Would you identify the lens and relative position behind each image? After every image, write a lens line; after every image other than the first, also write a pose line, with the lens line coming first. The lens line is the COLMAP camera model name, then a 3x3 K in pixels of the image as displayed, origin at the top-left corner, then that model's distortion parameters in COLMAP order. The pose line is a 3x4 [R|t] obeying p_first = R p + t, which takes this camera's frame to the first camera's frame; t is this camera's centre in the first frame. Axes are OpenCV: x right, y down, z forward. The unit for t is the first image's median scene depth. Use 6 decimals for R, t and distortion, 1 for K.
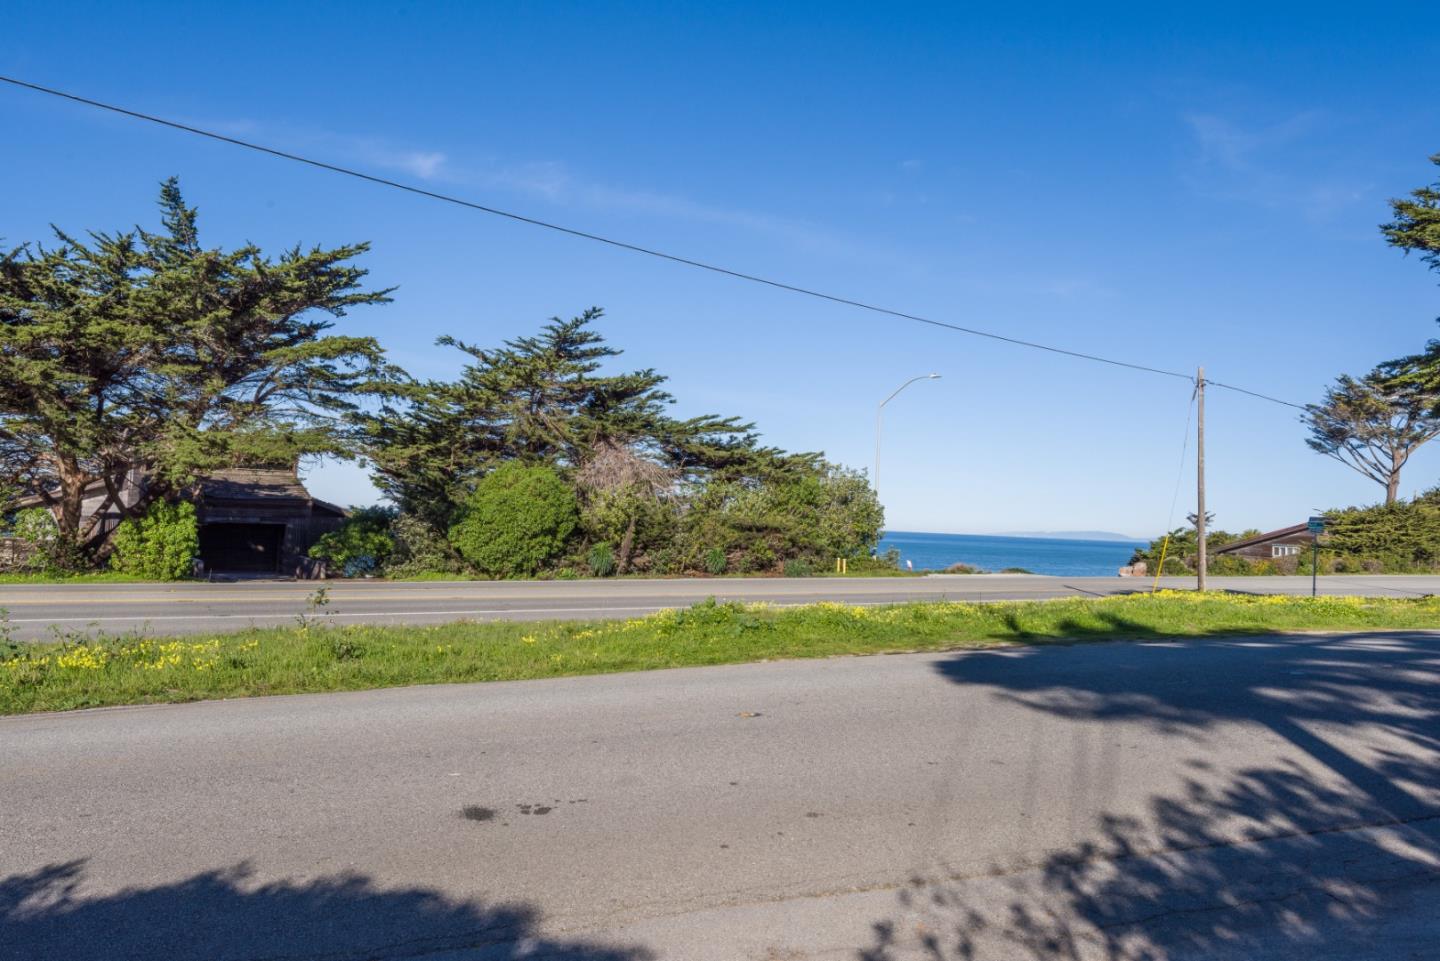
lens RADIAL K [[1055.0, 0, 722.0], [0, 1055.0, 485.7], [0, 0, 1]] dist [0.004153, -0.007520]
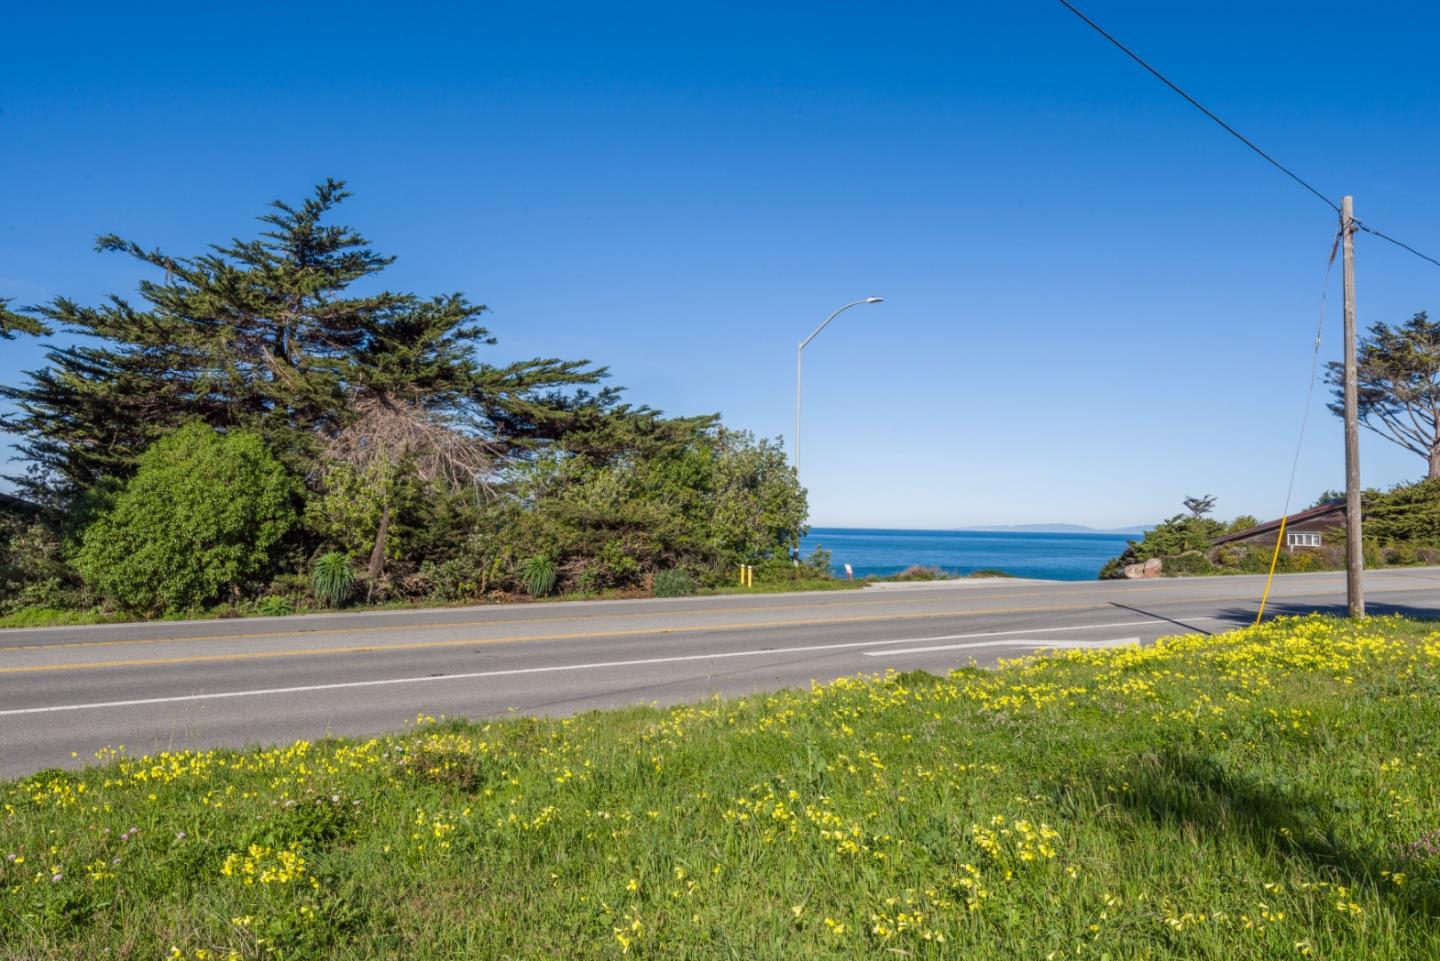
lens RADIAL K [[1055.0, 0, 726.5], [0, 1055.0, 491.5], [0, 0, 1]] dist [0.004153, -0.007520]
pose [[0.999008, -0.022241, 0.038582, 0.081124], [0.022066, 0.999744, 0.004968, 0.018043], [-0.038683, -0.004111, 0.999243, 0.334707]]
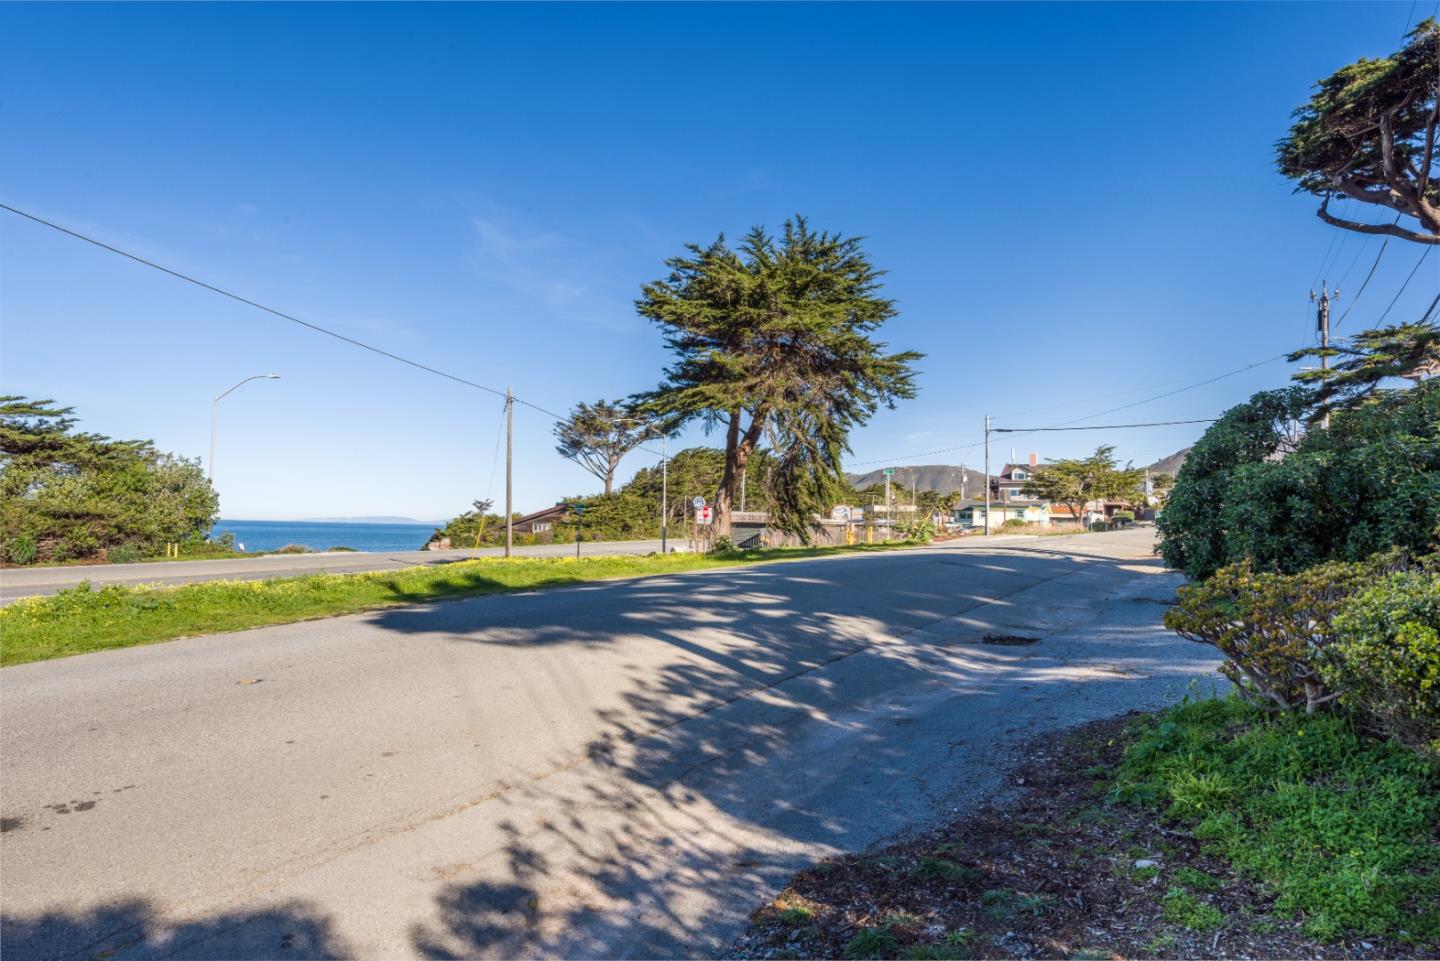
lens RADIAL K [[850.1, 0, 722.9], [0, 850.1, 482.8], [0, 0, 1]] dist [0.003546, -0.011174]
pose [[0.755330, 0.010387, 0.655262, -0.028937], [-0.012881, 0.999917, -0.001002, 0.003321], [-0.655218, -0.007684, 0.755401, 0.012632]]
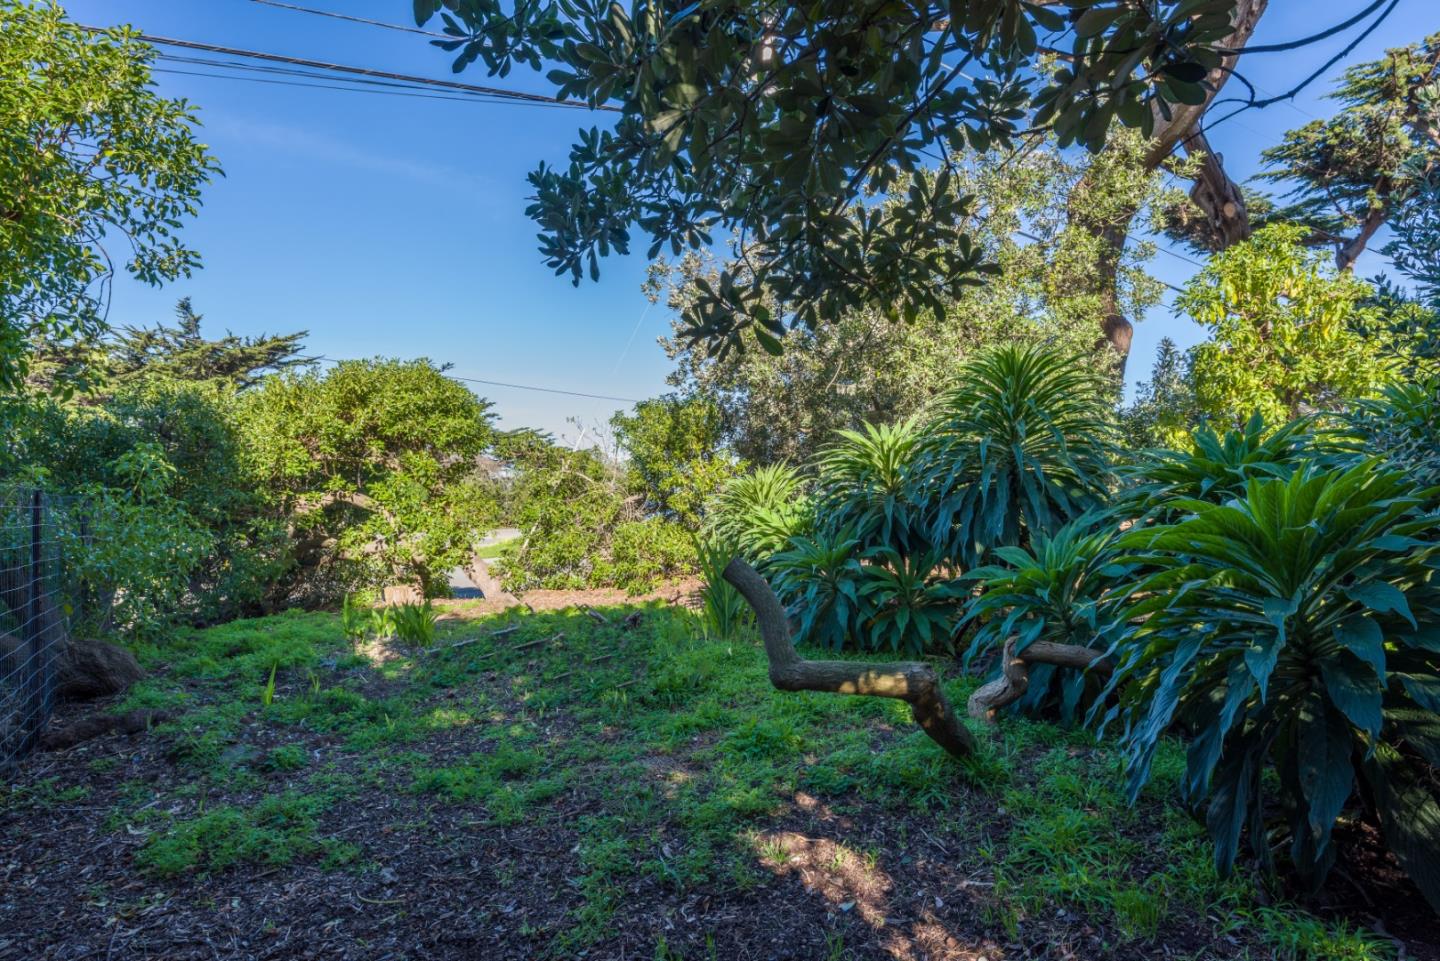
lens RADIAL K [[850.1, 0, 749.5], [0, 850.1, 493.3], [0, 0, 1]] dist [0.003546, -0.011174]
pose [[0.969574, -0.024900, 0.243528, 0.003503], [0.014894, 0.998971, 0.042843, -0.017824], [-0.244344, -0.037912, 0.968947, -0.344550]]
